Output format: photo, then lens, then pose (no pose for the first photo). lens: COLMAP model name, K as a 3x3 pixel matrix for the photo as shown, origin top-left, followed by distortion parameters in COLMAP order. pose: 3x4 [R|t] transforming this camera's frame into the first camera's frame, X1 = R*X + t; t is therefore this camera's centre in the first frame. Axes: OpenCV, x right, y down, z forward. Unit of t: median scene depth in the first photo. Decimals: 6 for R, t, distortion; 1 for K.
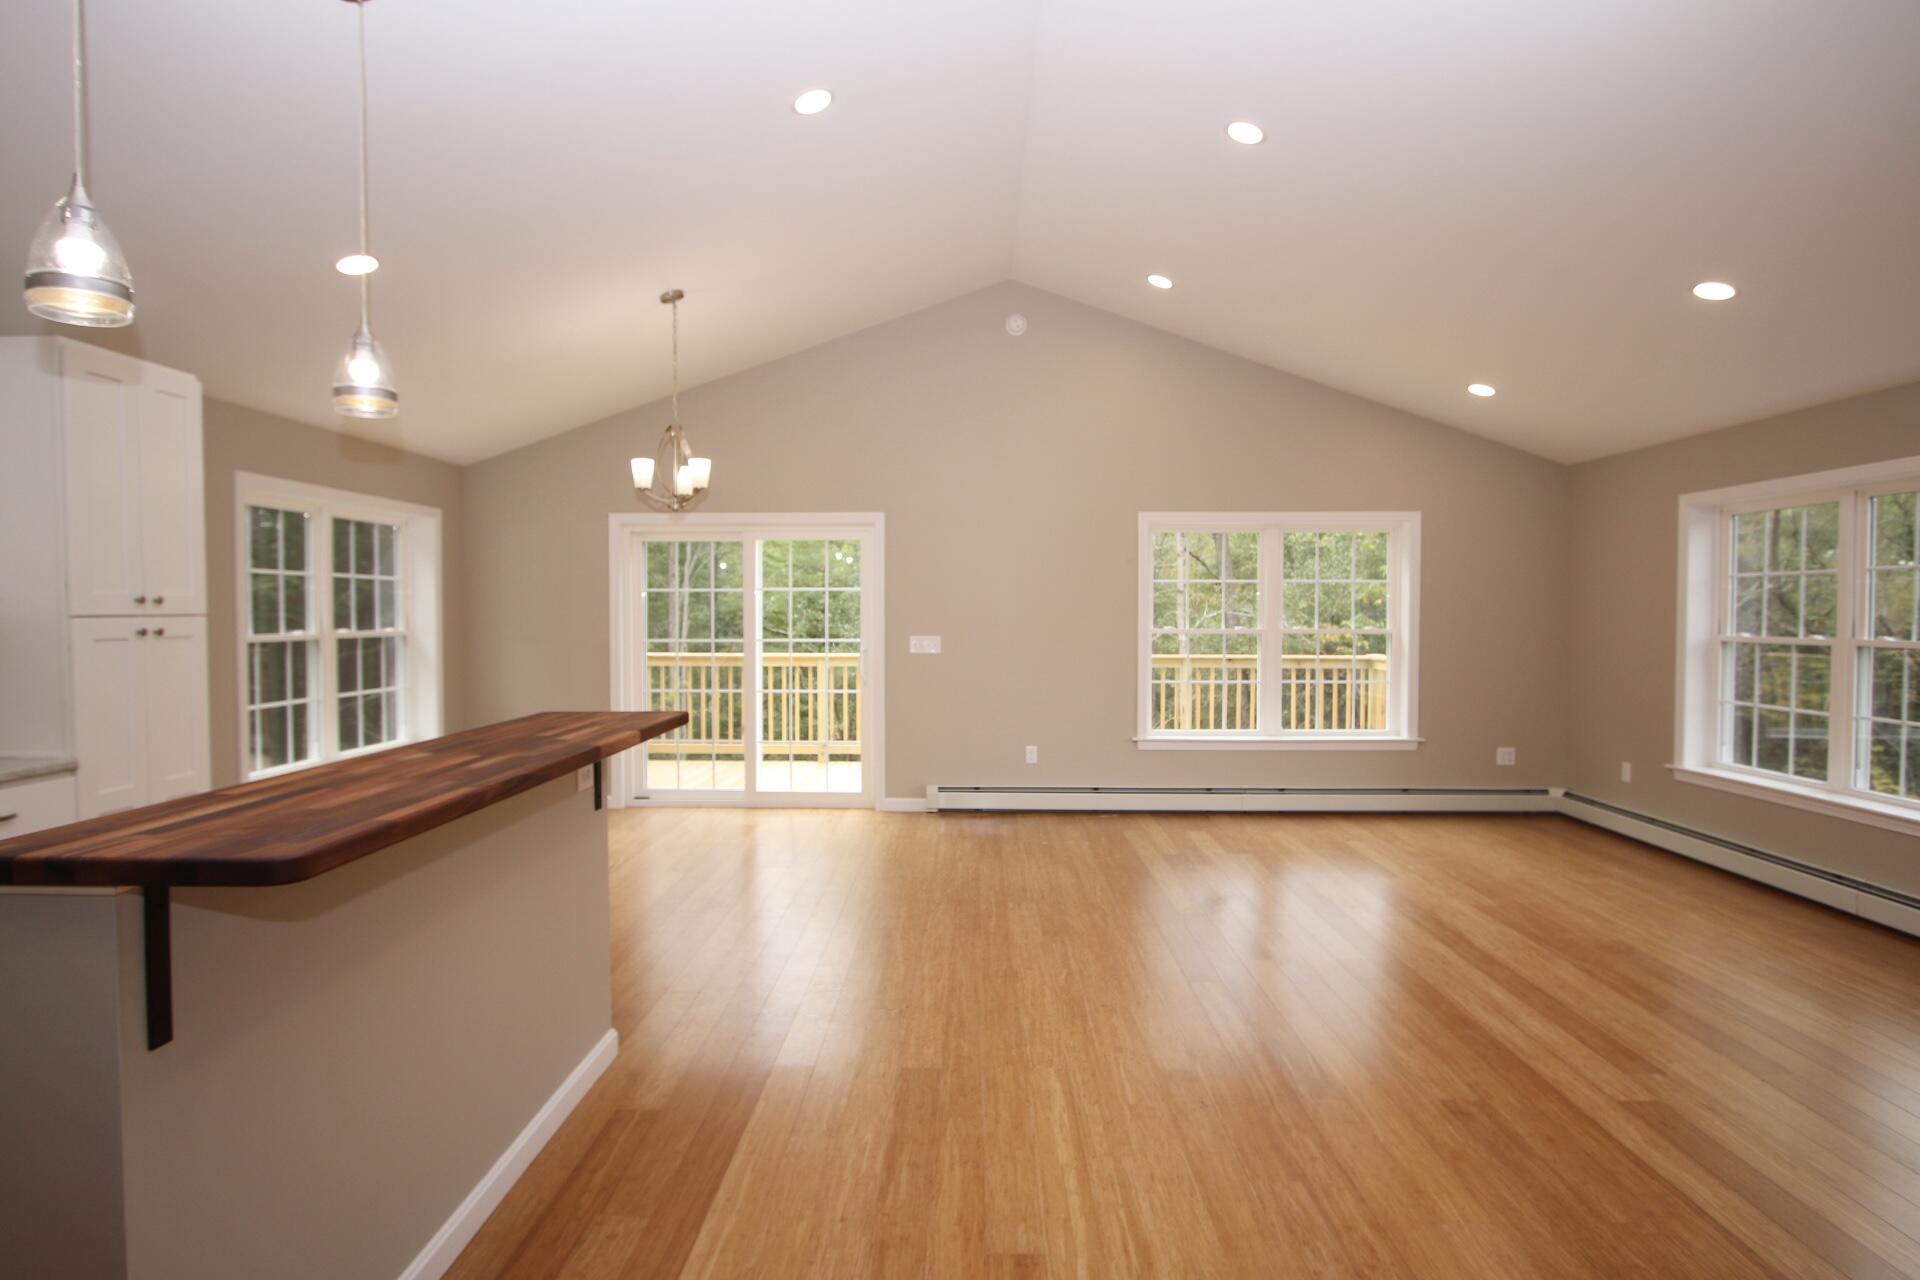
lens RADIAL K [[1054.5, 0, 953.9], [0, 1054.5, 641.8], [0, 0, 1]] dist [-0.013371, 0.007410]
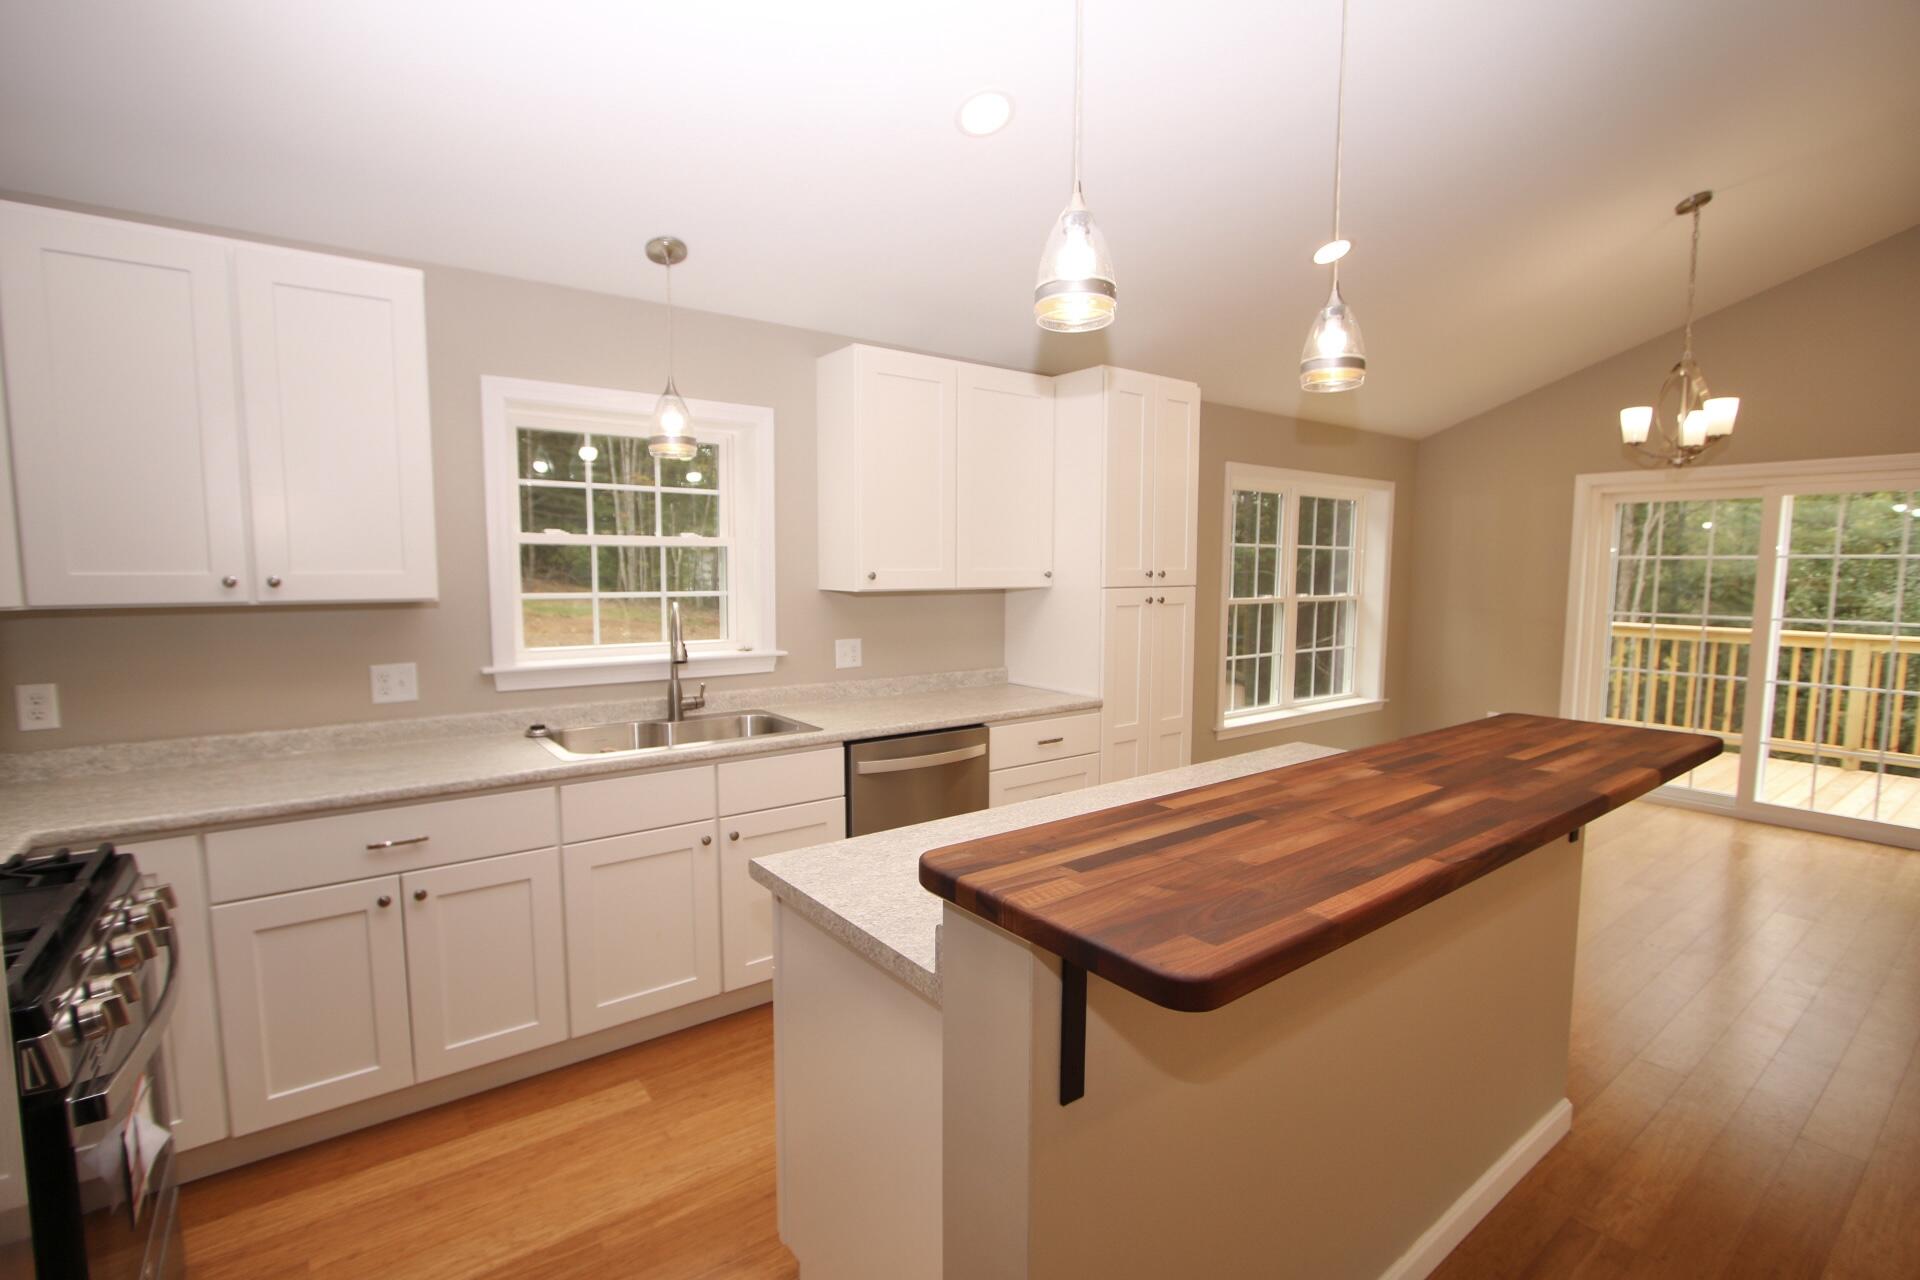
lens RADIAL K [[880.8, 0, 950.5], [0, 880.8, 647.2], [0, 0, 1]] dist [-0.019477, 0.002417]
pose [[0.612405, 0.076101, -0.786873, -0.065078], [-0.028182, 0.996825, 0.074473, -0.016414], [0.790042, -0.023432, 0.612605, 0.119090]]
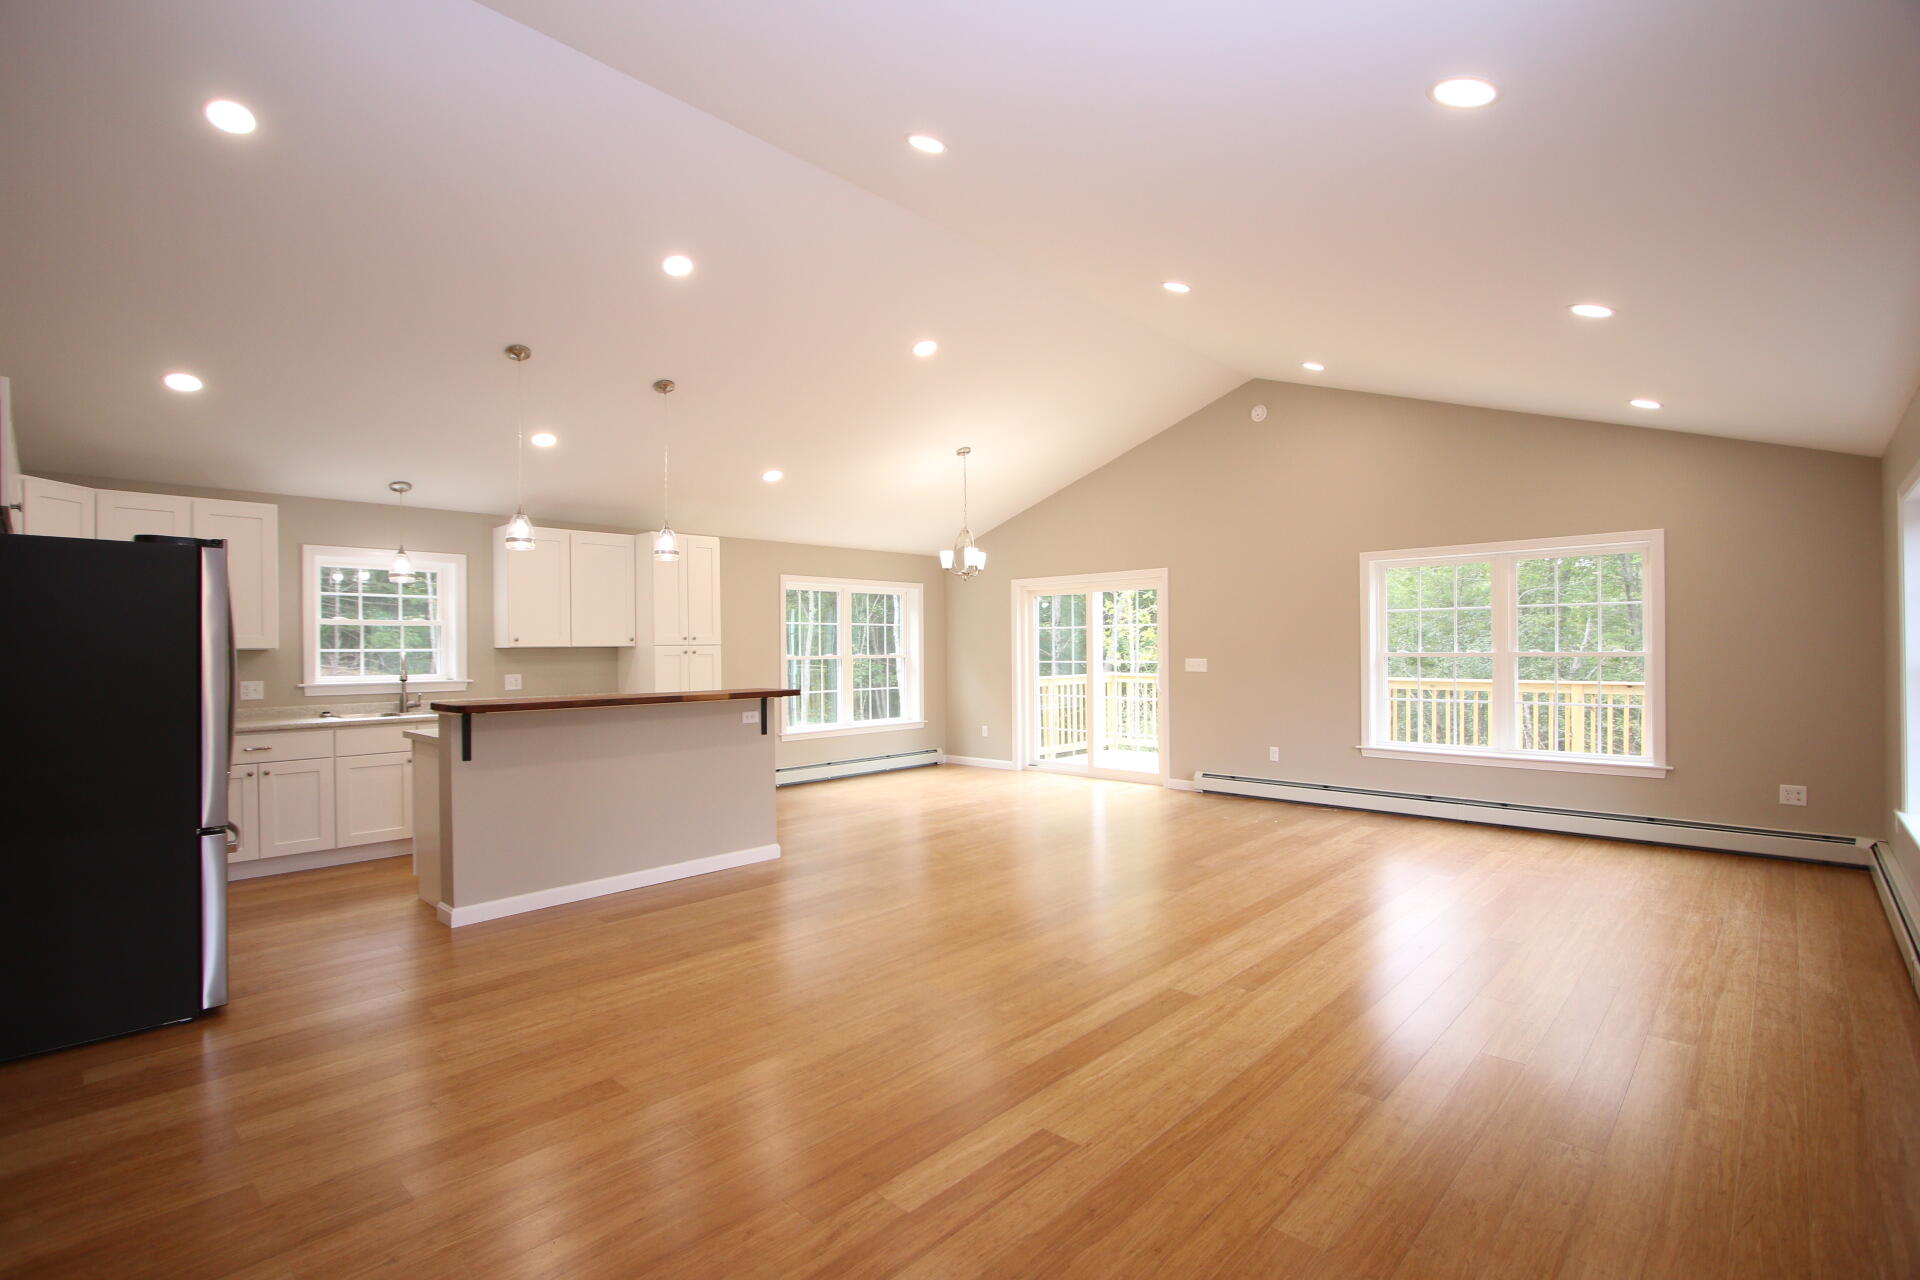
lens RADIAL K [[880.8, 0, 954.5], [0, 880.8, 644.8], [0, 0, 1]] dist [-0.019477, 0.002417]
pose [[0.737790, -0.009376, -0.674965, 0.653356], [-0.011515, 0.999583, -0.026473, 0.013038], [0.674932, 0.027304, 0.737374, -0.024544]]
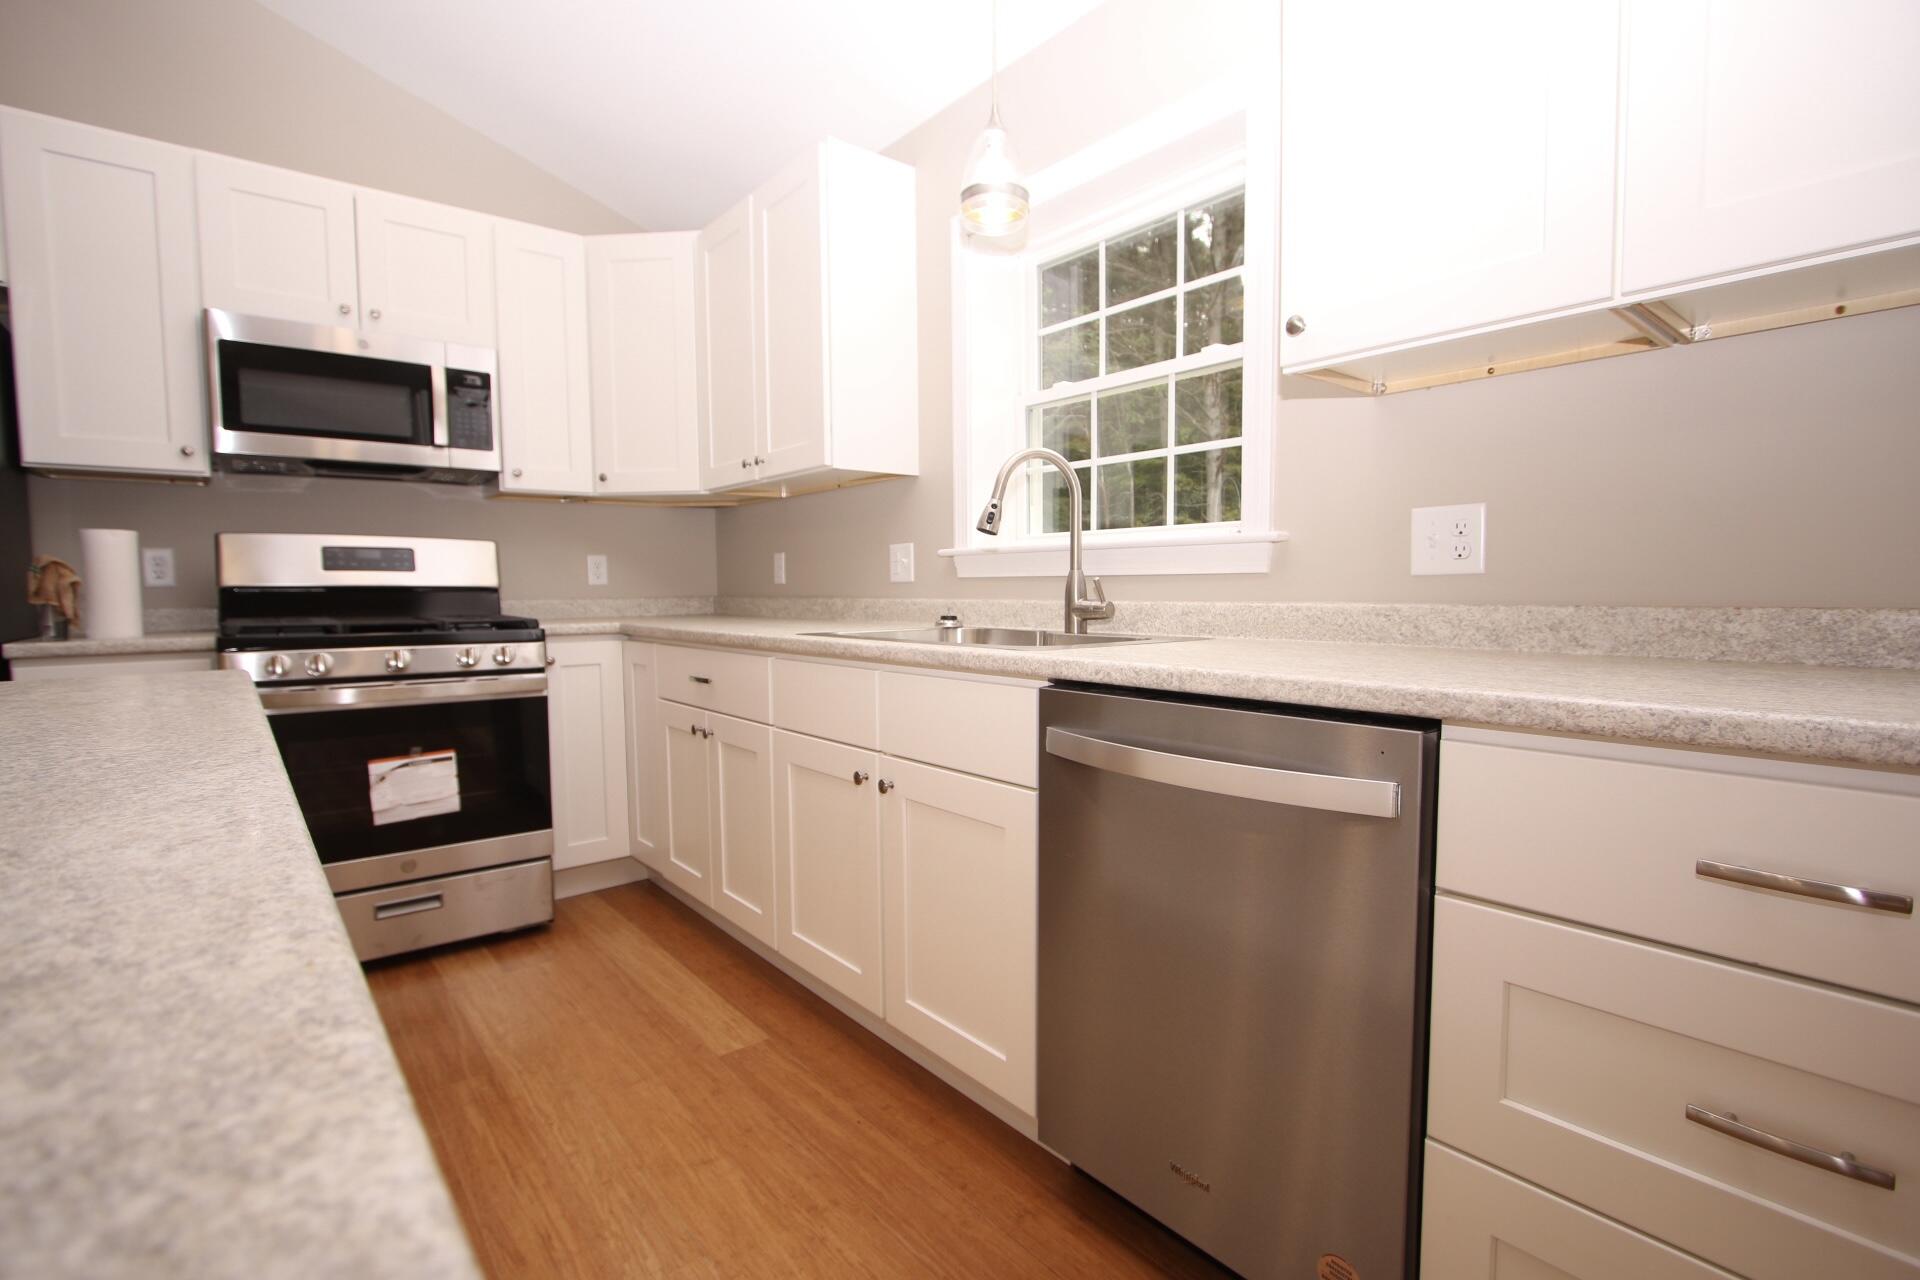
lens RADIAL K [[880.8, 0, 958.3], [0, 880.8, 651.2], [0, 0, 1]] dist [-0.019477, 0.002417]
pose [[-0.758140, 0.054762, -0.649788, -0.337121], [-0.011449, 0.995196, 0.097231, 0.050005], [0.651991, 0.081154, -0.753871, 0.575884]]
